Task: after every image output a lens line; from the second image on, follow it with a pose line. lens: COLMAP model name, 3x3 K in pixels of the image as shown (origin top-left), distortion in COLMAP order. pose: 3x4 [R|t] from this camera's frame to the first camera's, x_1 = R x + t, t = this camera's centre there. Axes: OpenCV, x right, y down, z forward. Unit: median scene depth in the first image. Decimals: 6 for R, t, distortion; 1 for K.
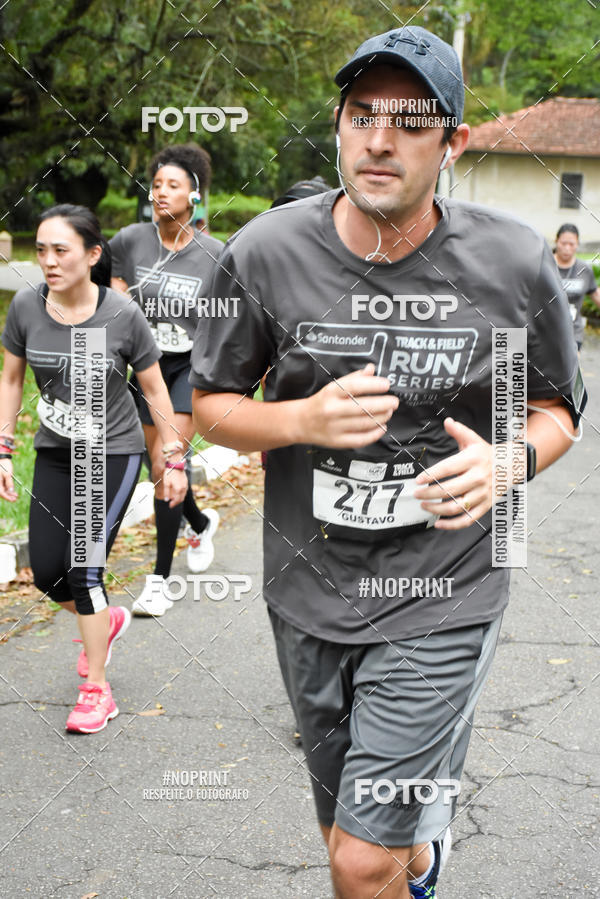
lens RADIAL K [[1569.1, 0, 291.9], [0, 1569.1, 458.9], [0, 0, 1]] dist [0.337853, 0.000000]
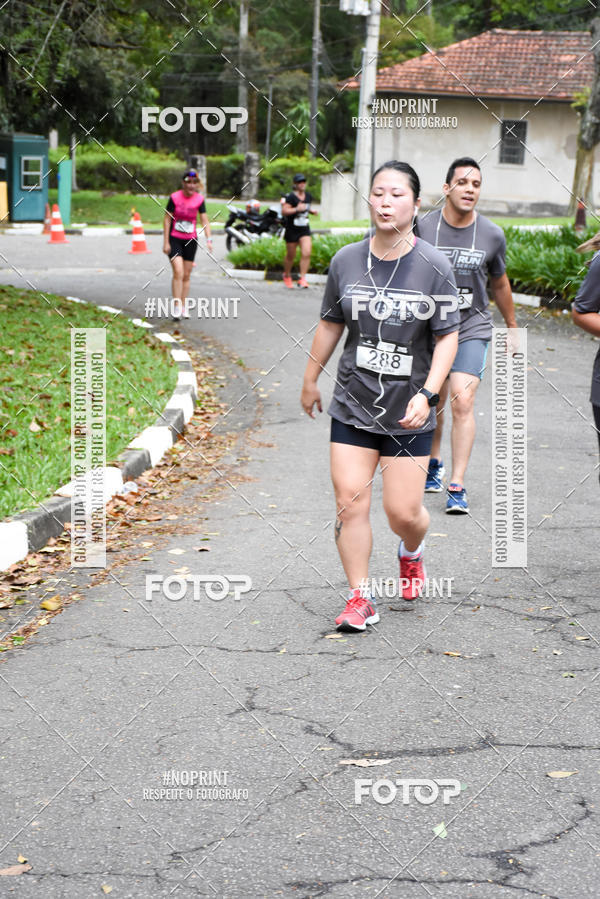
lens RADIAL K [[1674.9, 0, 260.8], [0, 1674.9, 457.5], [0, 0, 1]] dist [0.360597, 0.000000]
pose [[0.998180, -0.007343, 0.059862, -0.017118], [0.006246, 0.999810, 0.018490, -0.031213], [-0.059986, -0.018082, 0.998035, 0.177724]]
